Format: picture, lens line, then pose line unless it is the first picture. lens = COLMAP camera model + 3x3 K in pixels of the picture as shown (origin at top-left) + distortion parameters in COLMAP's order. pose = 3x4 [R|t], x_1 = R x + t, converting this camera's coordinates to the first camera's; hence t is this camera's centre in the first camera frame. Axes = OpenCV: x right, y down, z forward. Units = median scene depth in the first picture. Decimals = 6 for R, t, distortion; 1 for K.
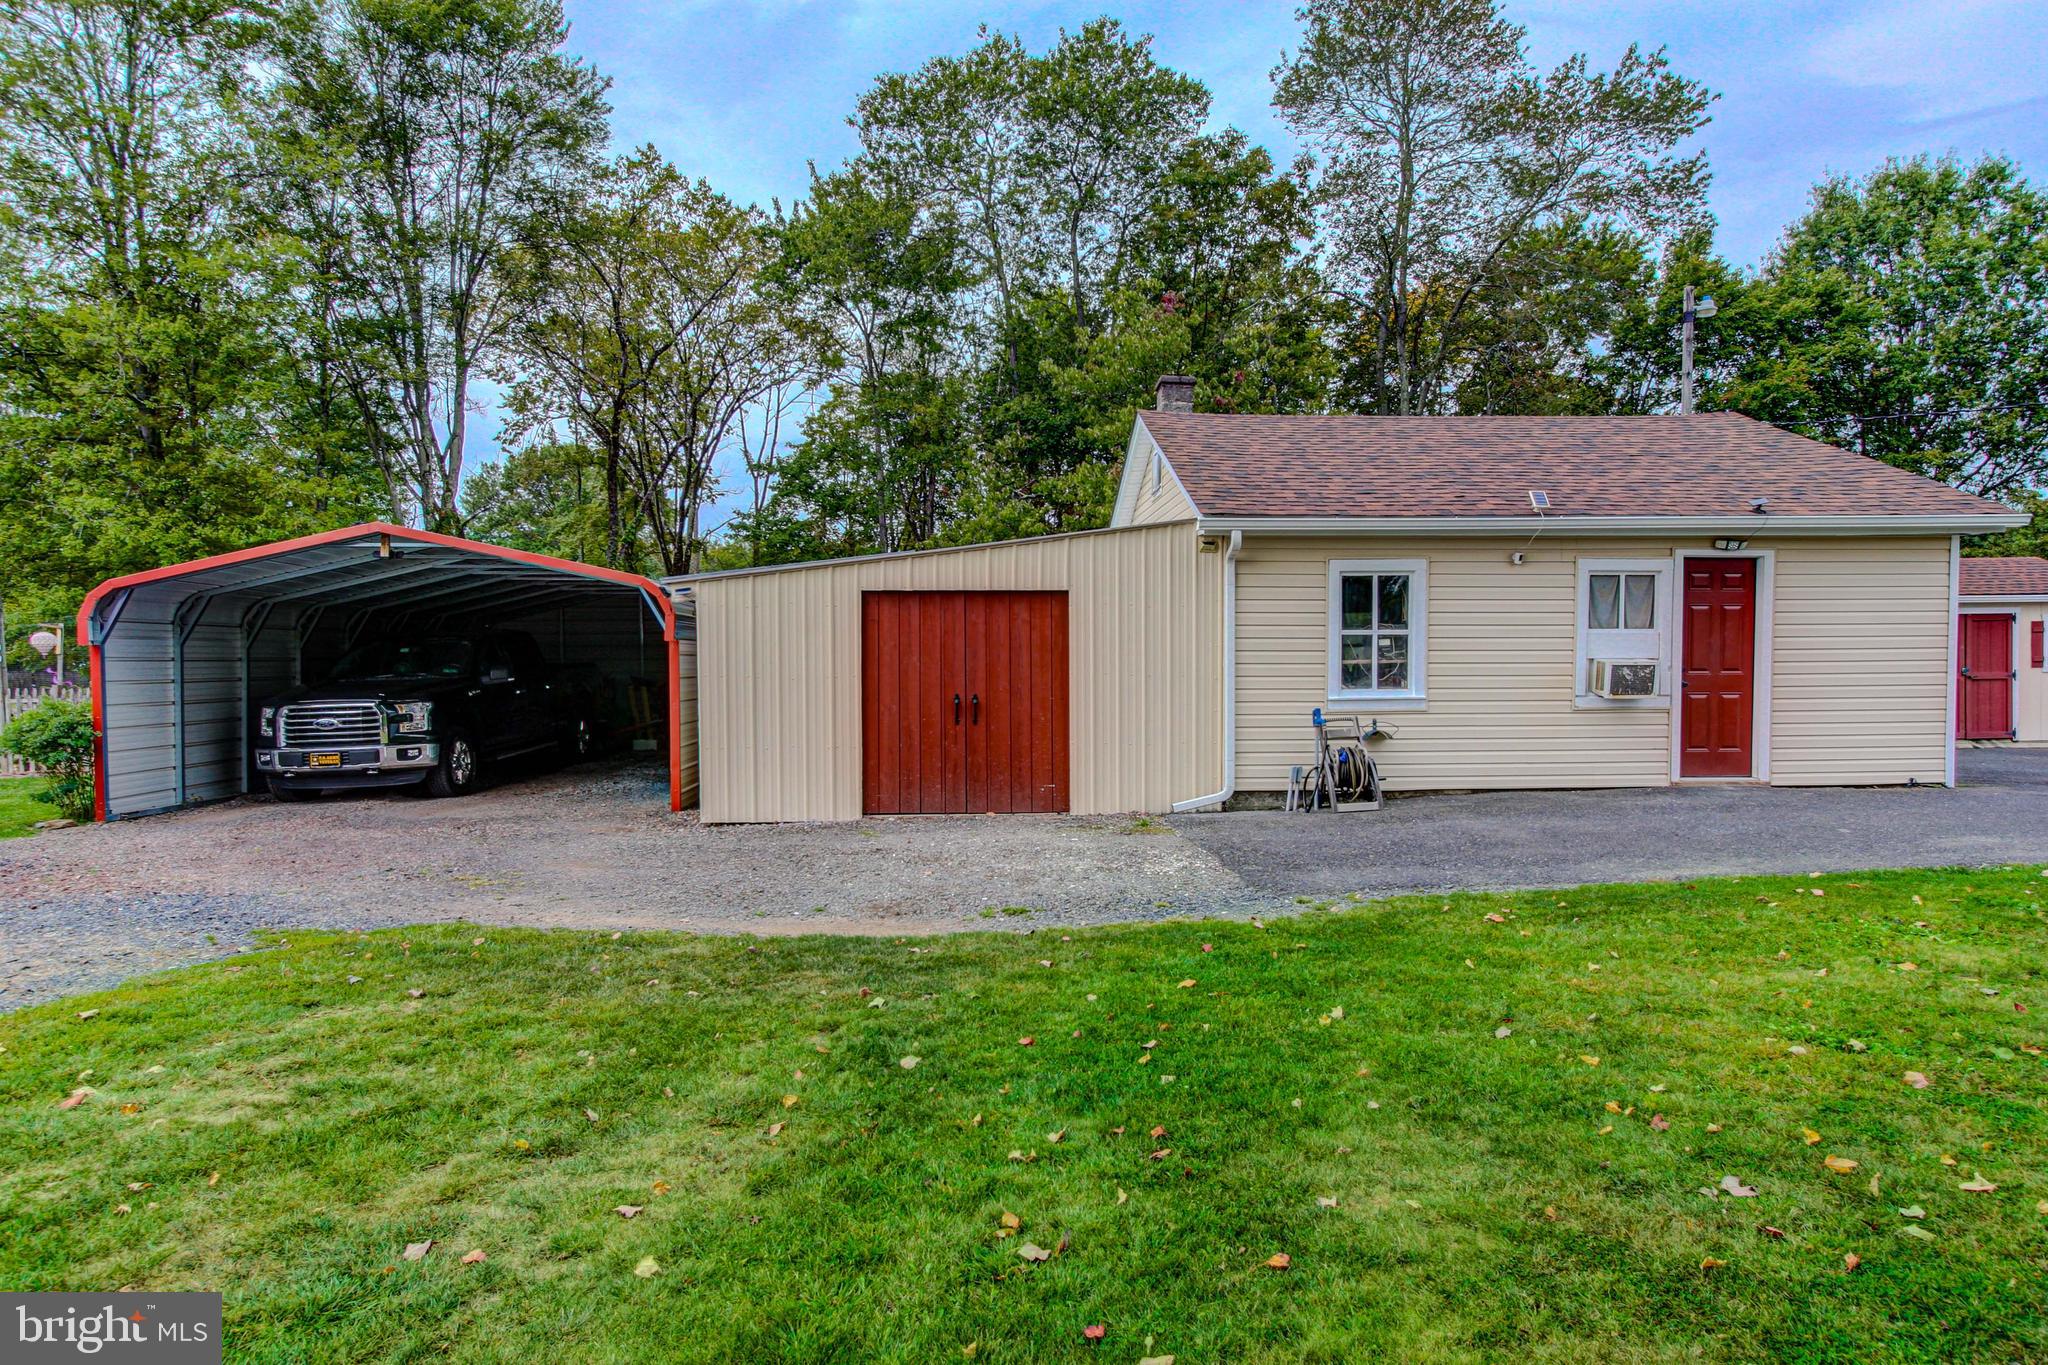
lens RADIAL K [[1181.7, 0, 1023.1], [0, 1181.7, 694.1], [0, 0, 1]] dist [0.002336, -0.001921]
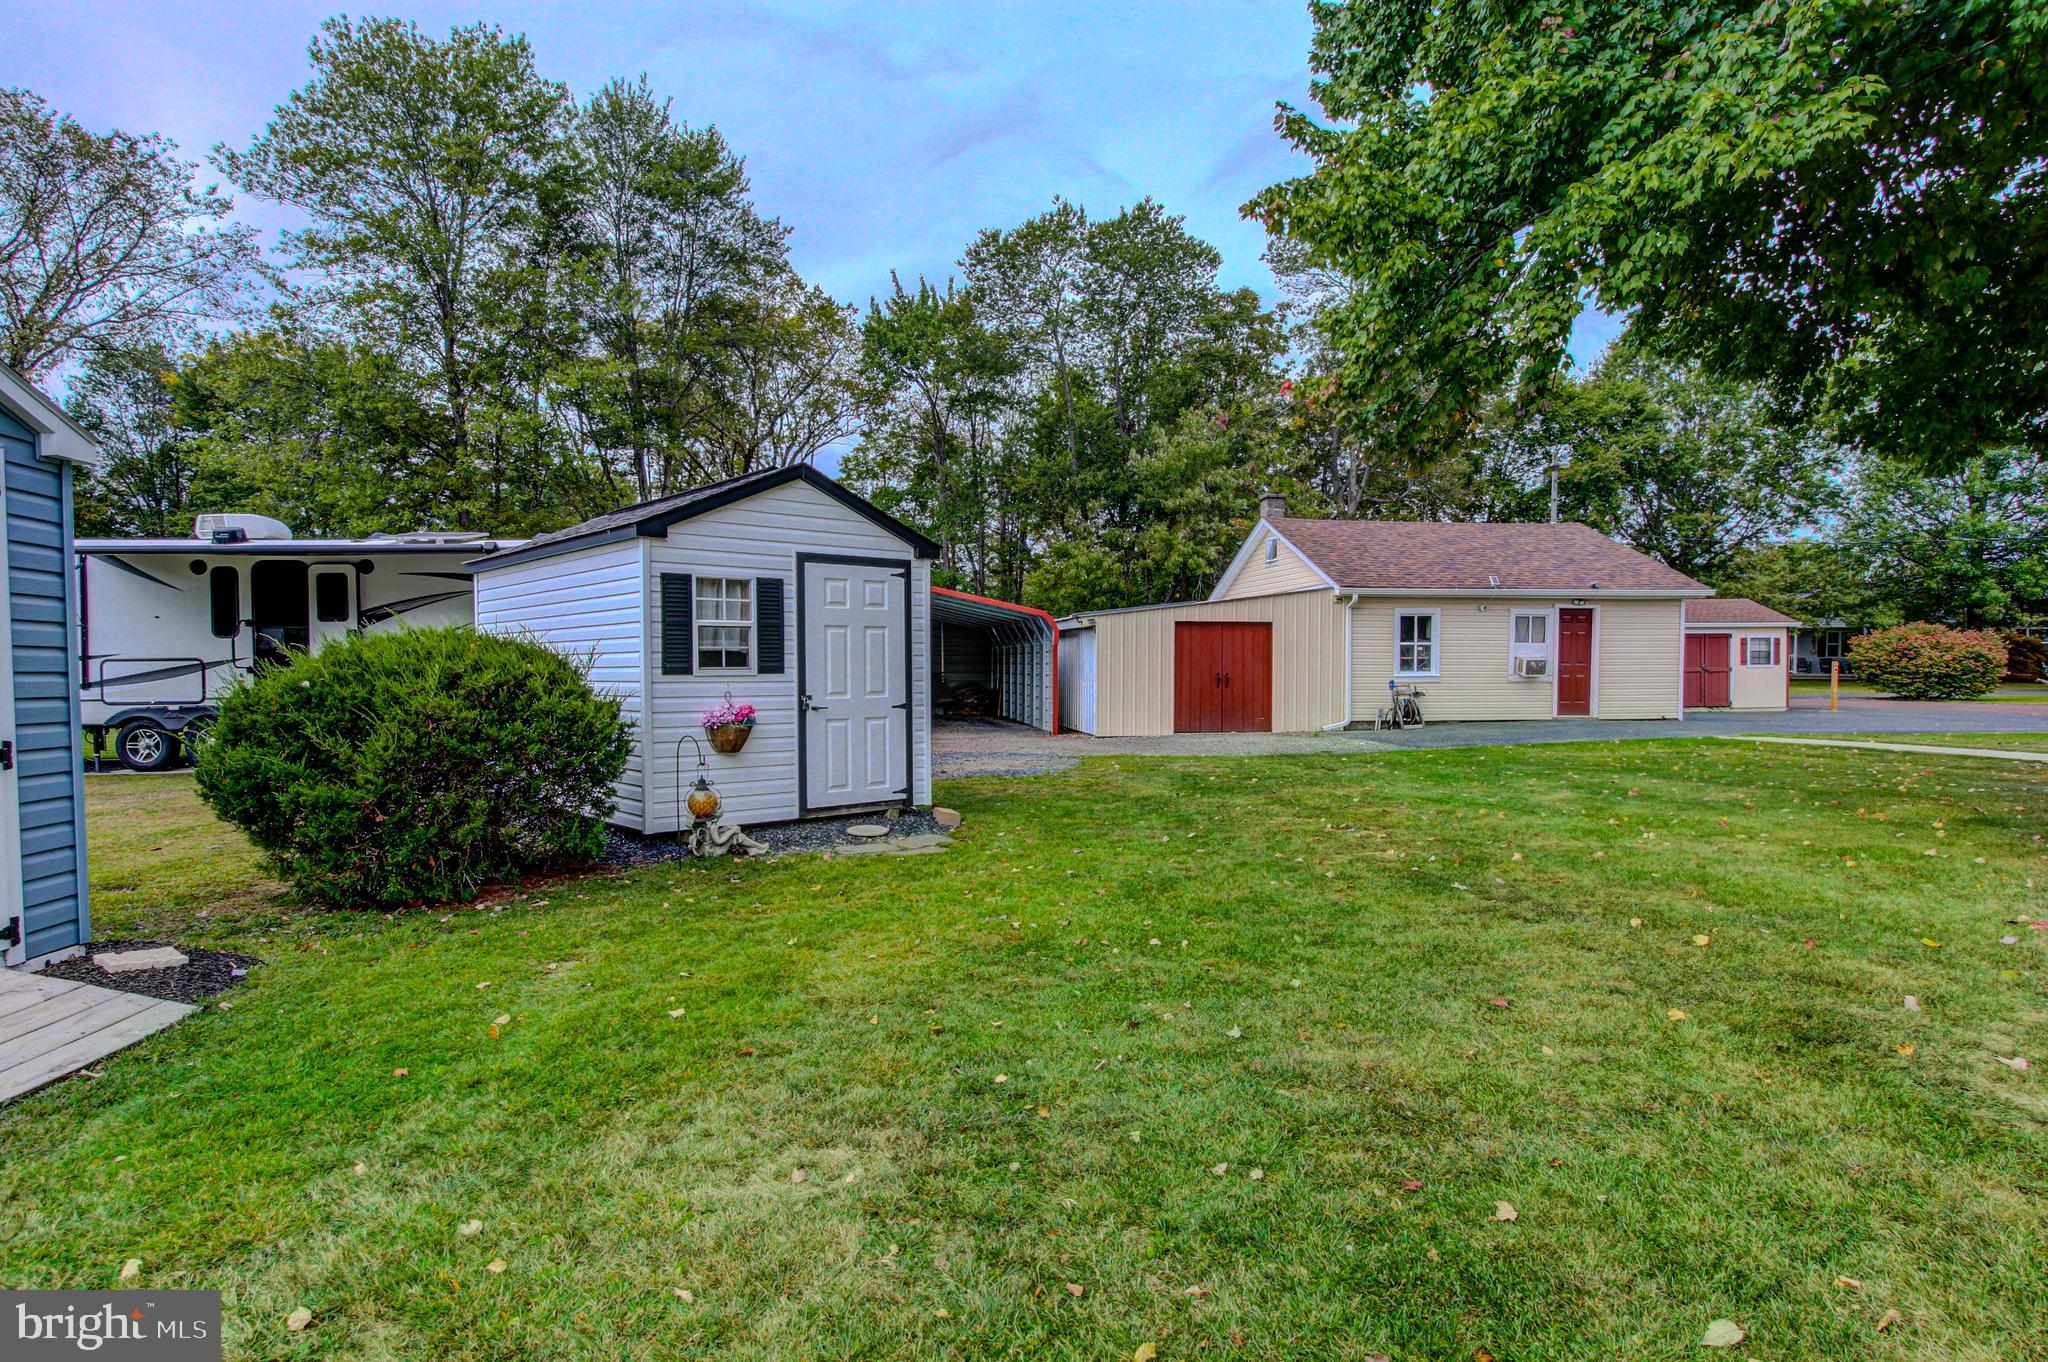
lens RADIAL K [[1151.1, 0, 1021.6], [0, 1151.1, 710.0], [0, 0, 1]] dist [-0.002940, 0.000467]
pose [[0.994520, 0.000391, 0.104542, -0.577697], [-0.001729, 0.999918, 0.012708, 0.037627], [-0.104529, -0.012819, 0.994439, -0.889679]]
